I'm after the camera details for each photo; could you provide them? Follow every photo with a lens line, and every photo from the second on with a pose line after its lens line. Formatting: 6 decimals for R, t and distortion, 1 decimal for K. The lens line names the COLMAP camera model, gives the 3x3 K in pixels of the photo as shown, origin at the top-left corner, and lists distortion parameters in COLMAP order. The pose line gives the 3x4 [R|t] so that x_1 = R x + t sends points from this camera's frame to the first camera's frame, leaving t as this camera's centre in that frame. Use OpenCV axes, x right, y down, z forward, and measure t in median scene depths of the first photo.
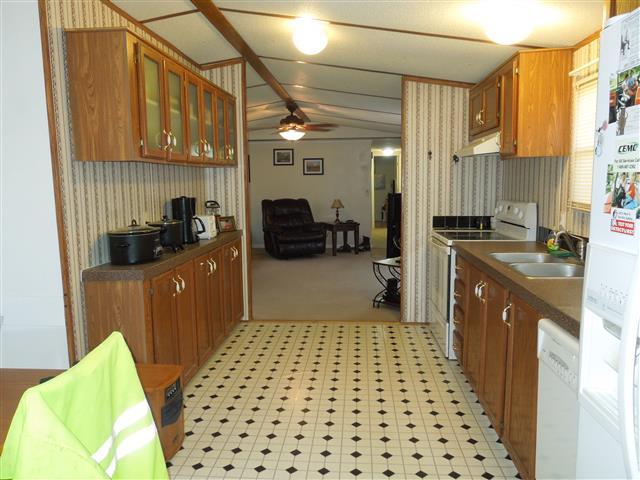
lens RADIAL K [[488.5, 0, 320.0], [0, 488.5, 240.0], [0, 0, 1]] dist [-0.005325, -0.001776]
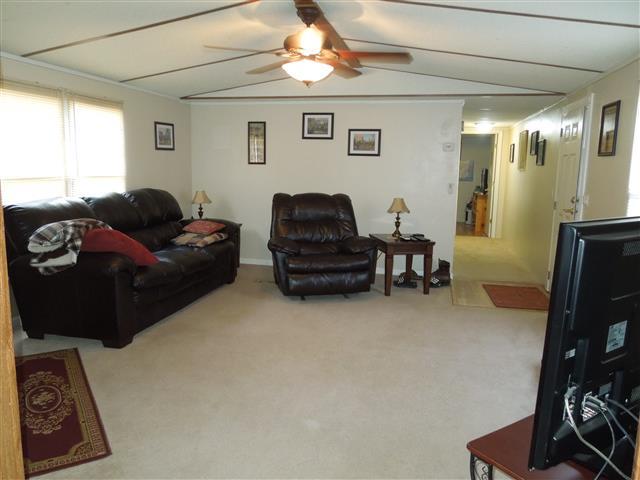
lens RADIAL K [[488.5, 0, 320.0], [0, 488.5, 240.0], [0, 0, 1]] dist [-0.005325, -0.001776]
pose [[0.987656, 0.060638, -0.144424, 0.029024], [-0.055823, 0.997749, 0.037166, -0.048467], [0.146353, -0.028646, 0.988818, 0.389515]]
